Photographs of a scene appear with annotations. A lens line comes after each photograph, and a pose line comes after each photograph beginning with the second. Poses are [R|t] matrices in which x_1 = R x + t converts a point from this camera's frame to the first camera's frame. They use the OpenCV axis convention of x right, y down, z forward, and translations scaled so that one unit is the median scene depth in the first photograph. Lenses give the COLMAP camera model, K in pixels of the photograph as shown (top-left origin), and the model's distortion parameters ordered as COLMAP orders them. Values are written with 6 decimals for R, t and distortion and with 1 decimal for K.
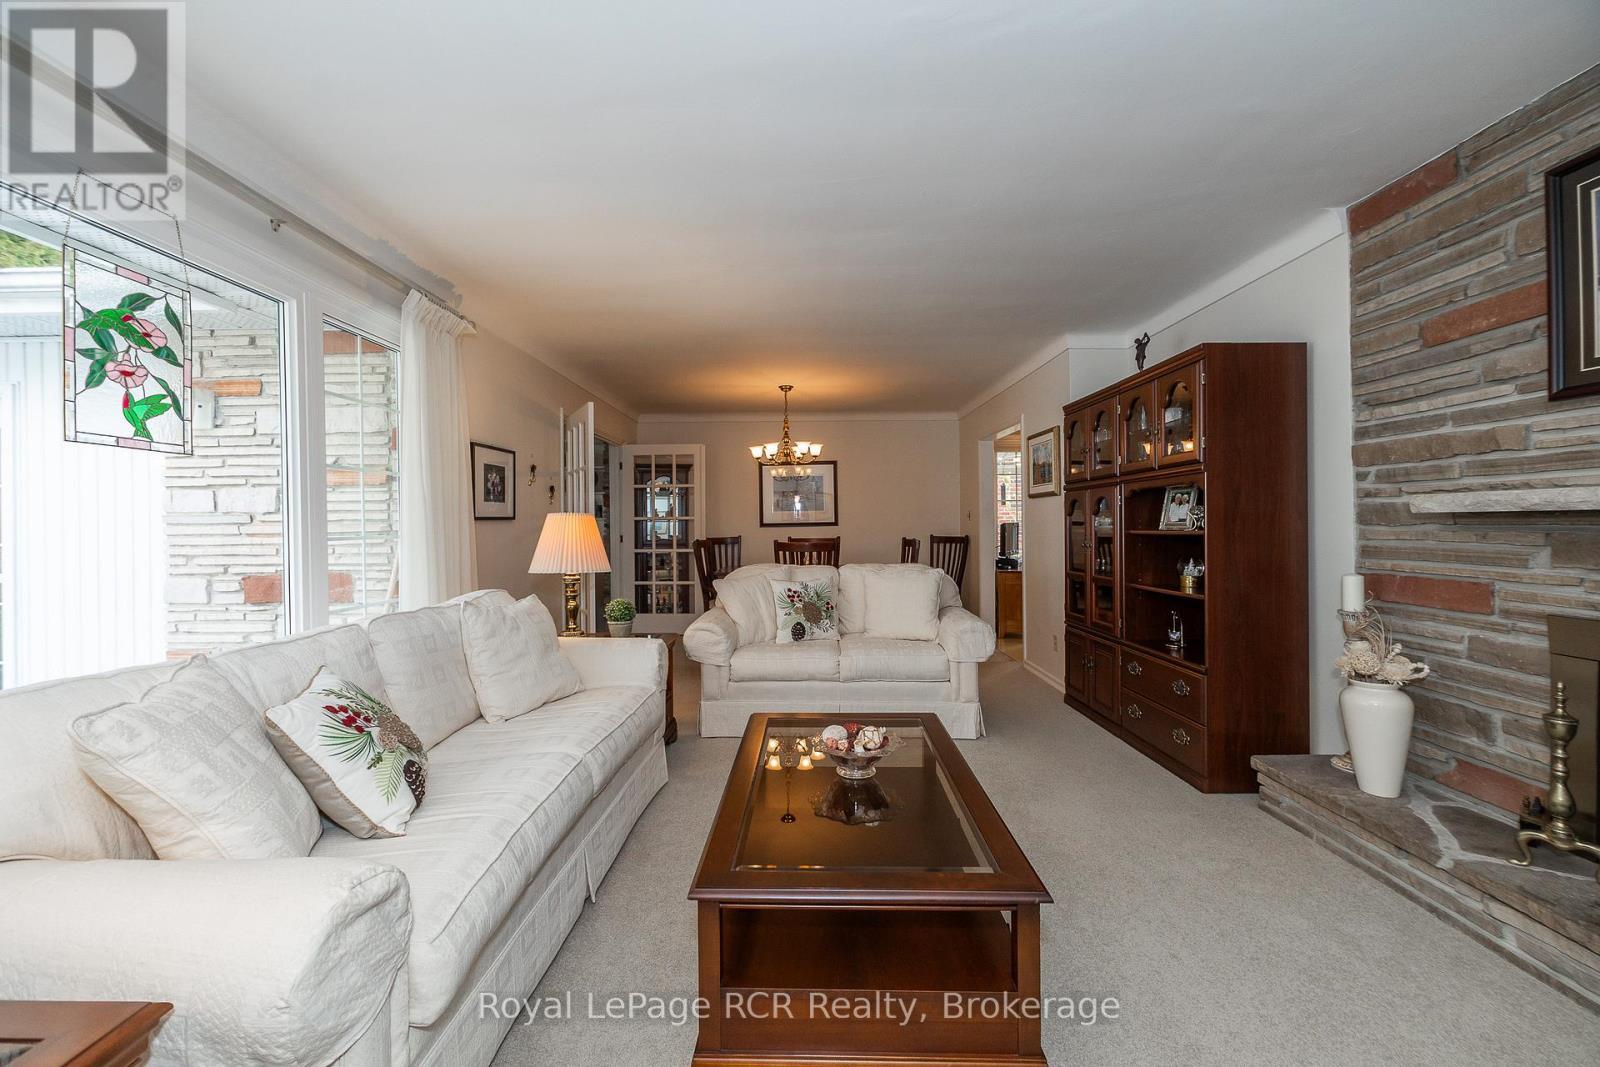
lens RADIAL K [[649.7, 0, 803.1], [0, 649.7, 523.8], [0, 0, 1]] dist [-0.000527, 0.001003]
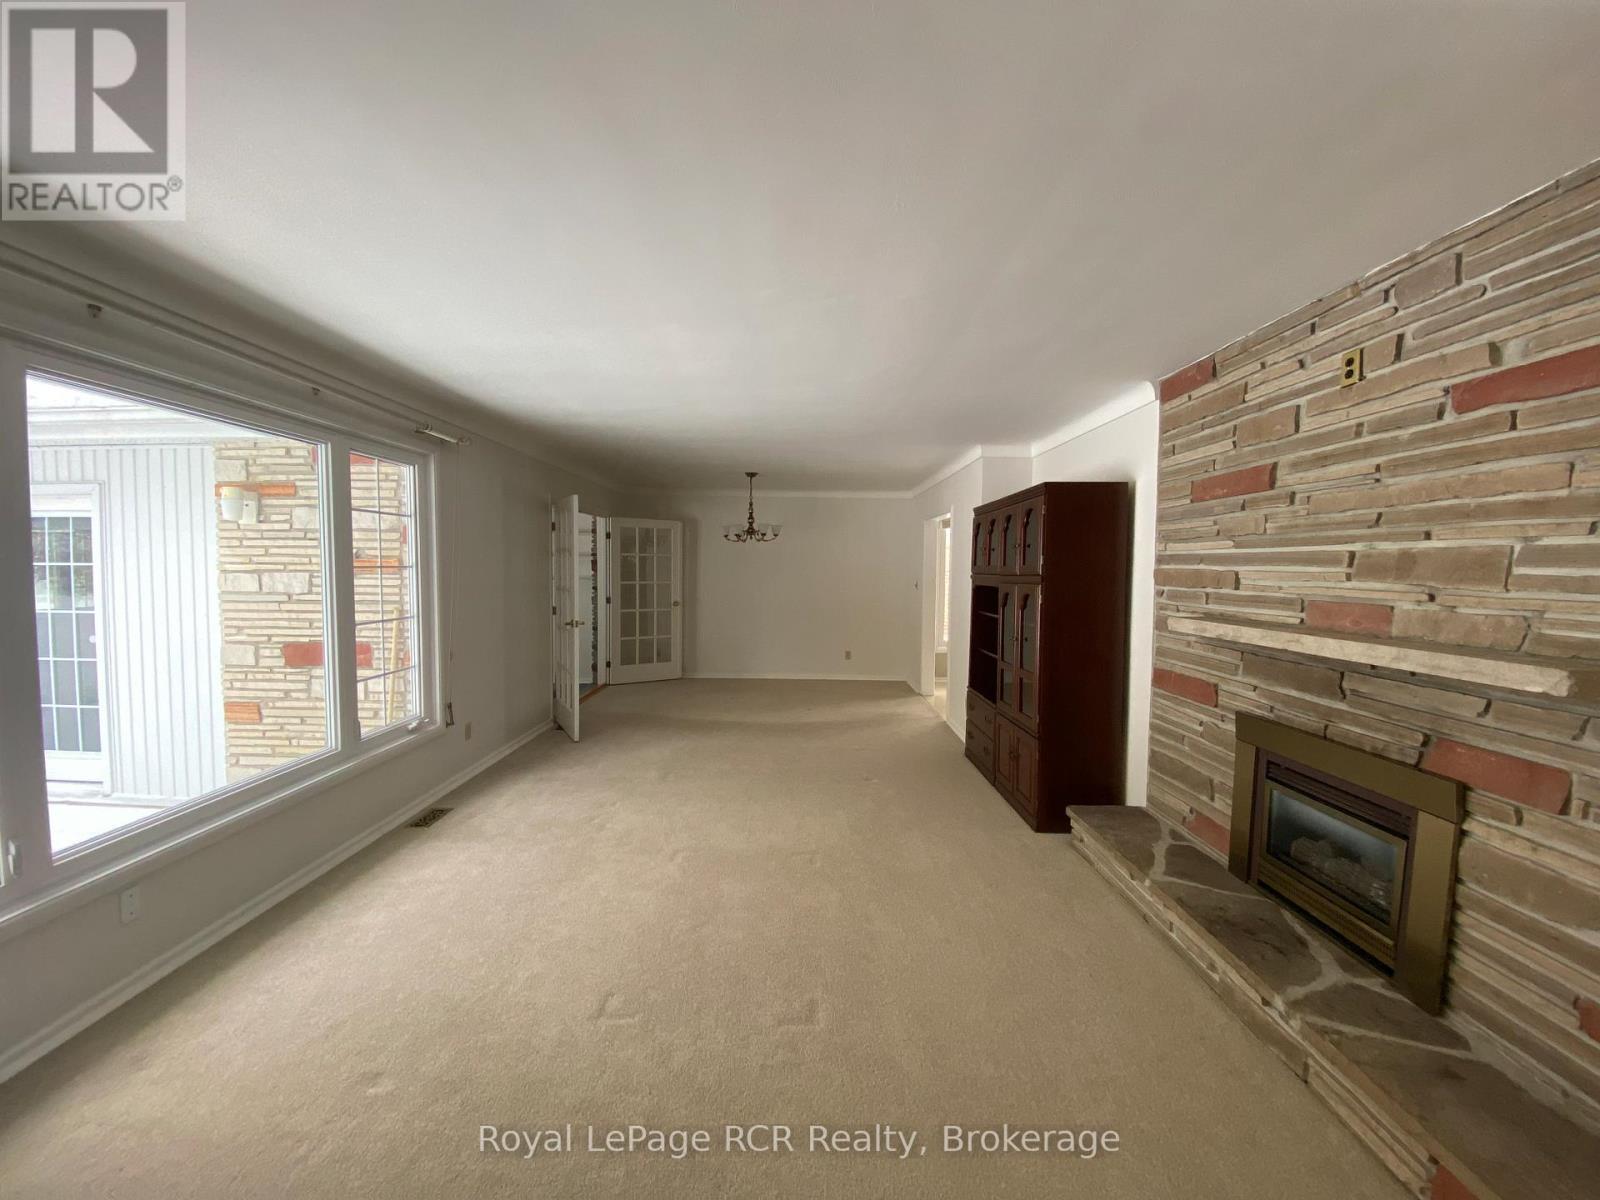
lens RADIAL K [[654.0, 0, 800.4], [0, 654.0, 594.6], [0, 0, 1]] dist [-0.003186, -0.002098]
pose [[0.999789, 0.020462, -0.002020, 0.150383], [-0.020355, 0.998848, 0.043458, -0.111093], [0.002907, -0.043408, 0.999053, -0.289378]]
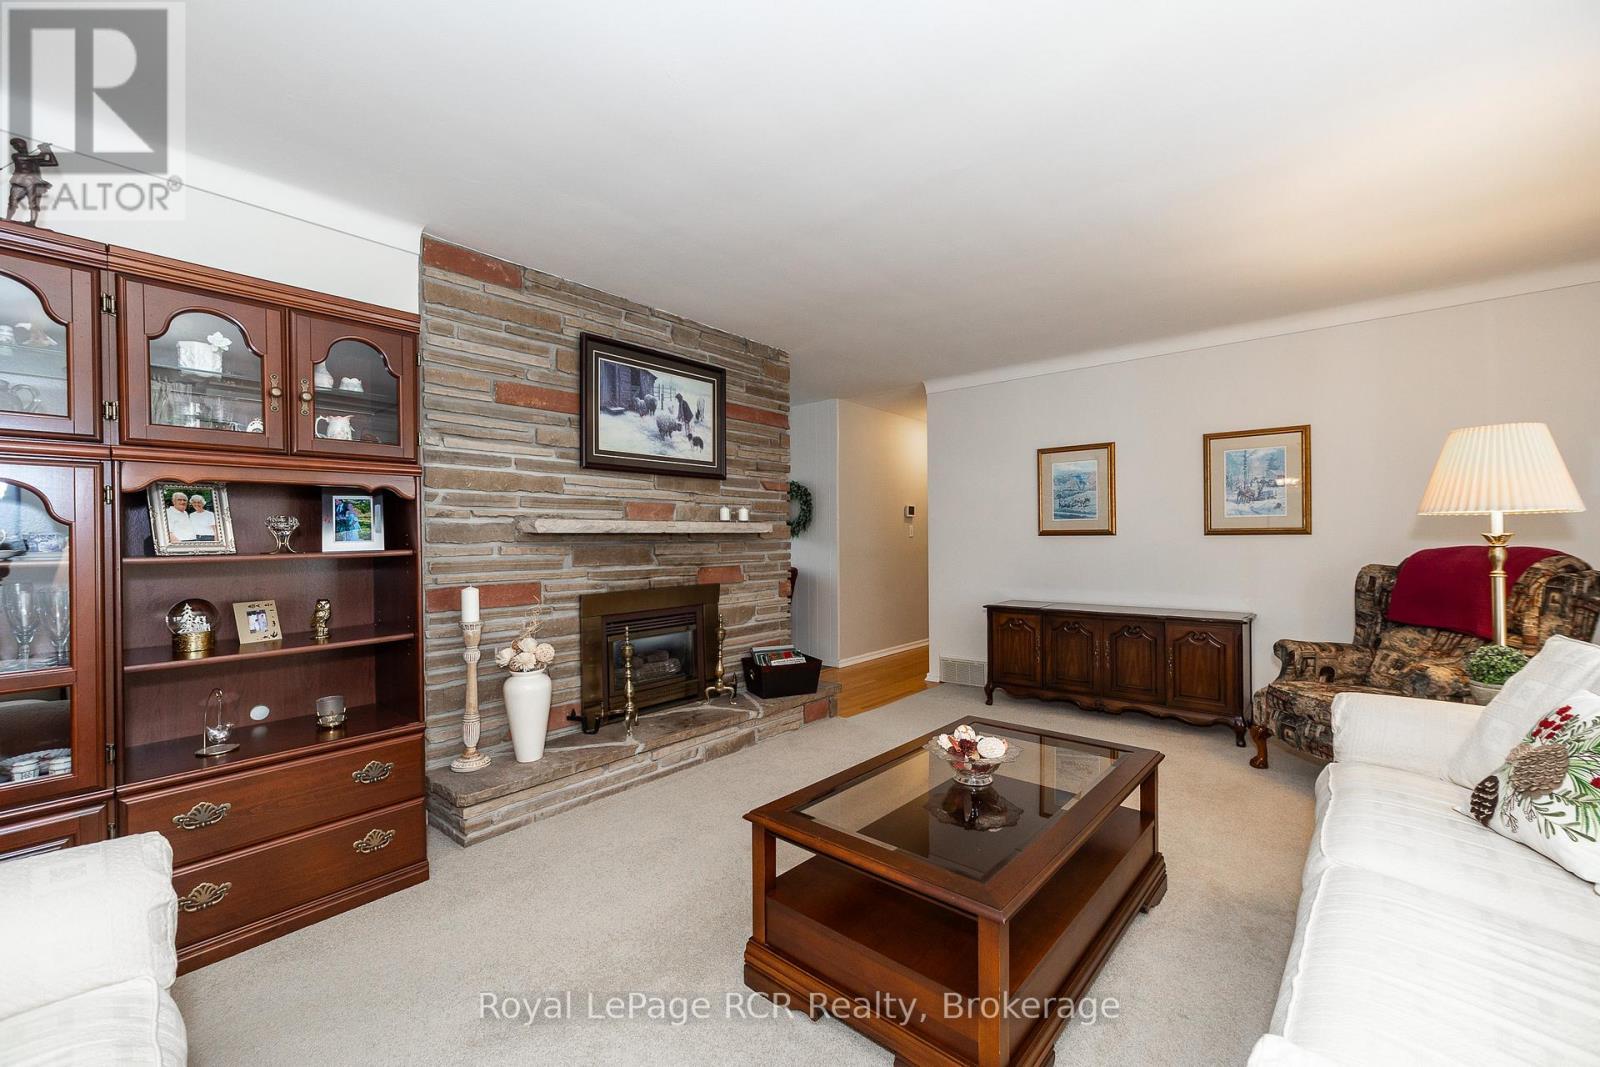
lens RADIAL K [[649.7, 0, 802.0], [0, 649.7, 536.1], [0, 0, 1]] dist [-0.000527, 0.001003]
pose [[-0.760359, 0.015711, 0.649313, -0.272328], [0.013676, 0.999873, -0.008179, 0.006936], [-0.649359, 0.002661, -0.760477, 1.391947]]
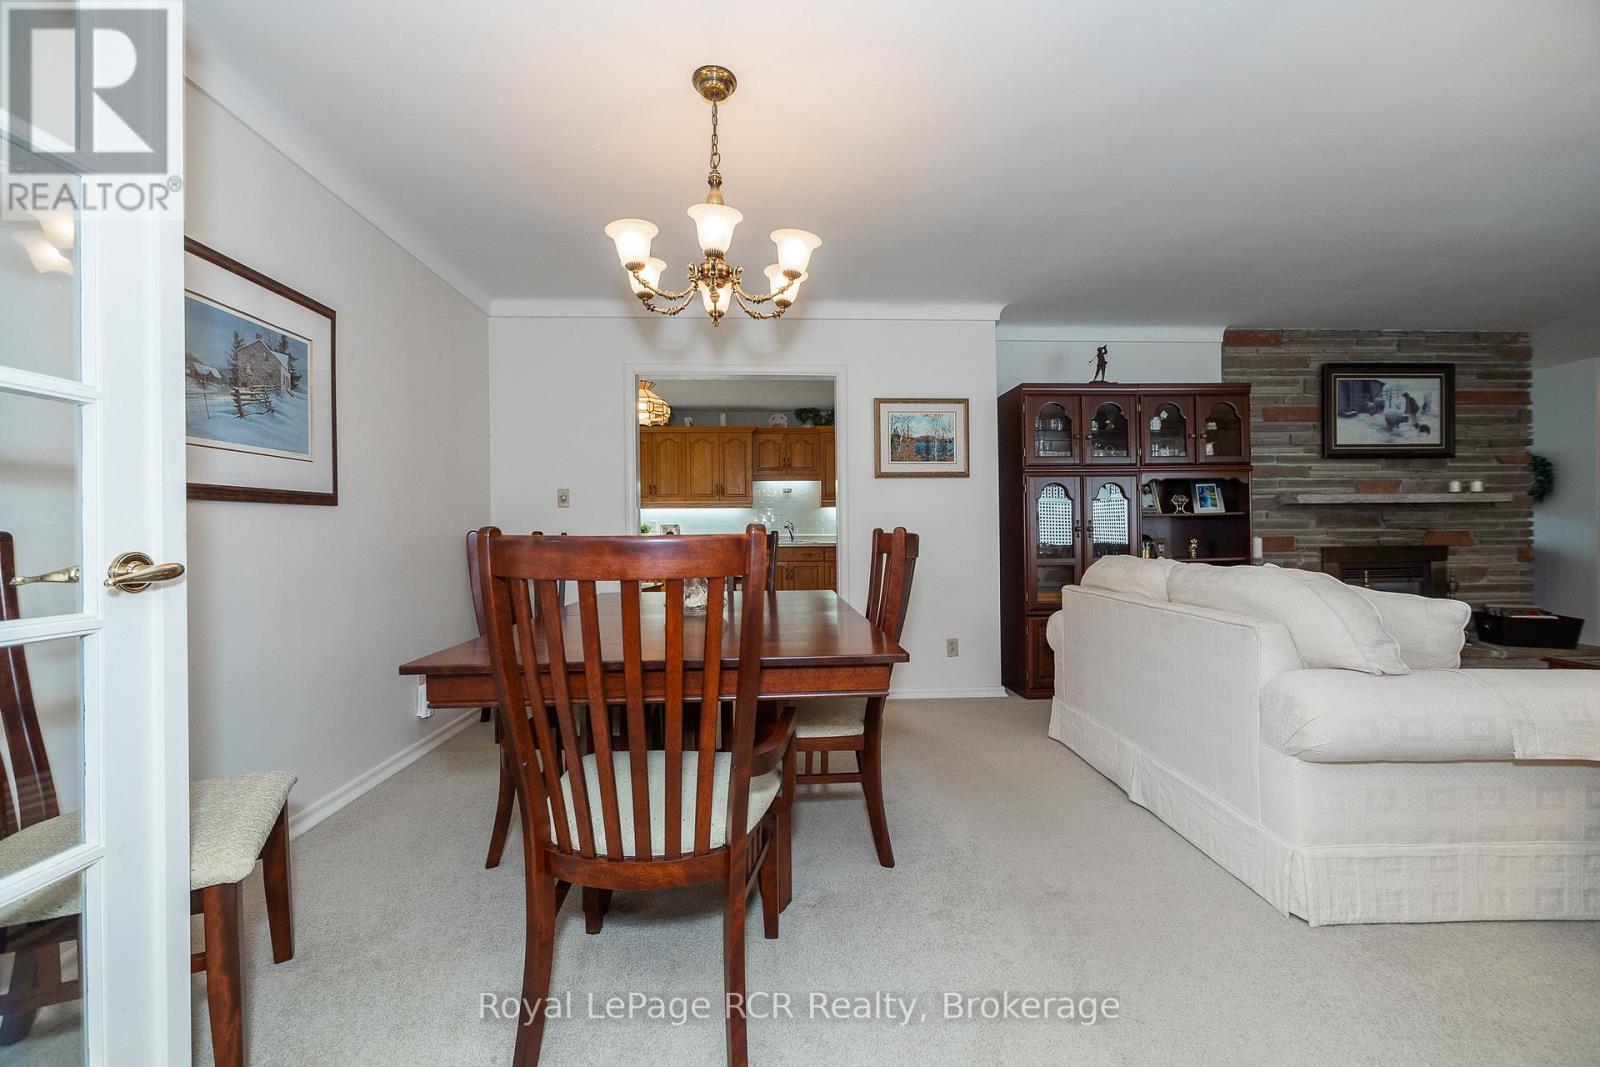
lens RADIAL K [[649.7, 0, 793.8], [0, 649.7, 528.8], [0, 0, 1]] dist [-0.000527, 0.001003]
pose [[-0.043446, 0.011236, 0.998993, -0.851960], [0.007415, 0.999913, -0.010924, 0.061885], [-0.999028, 0.006933, -0.043525, 2.237918]]
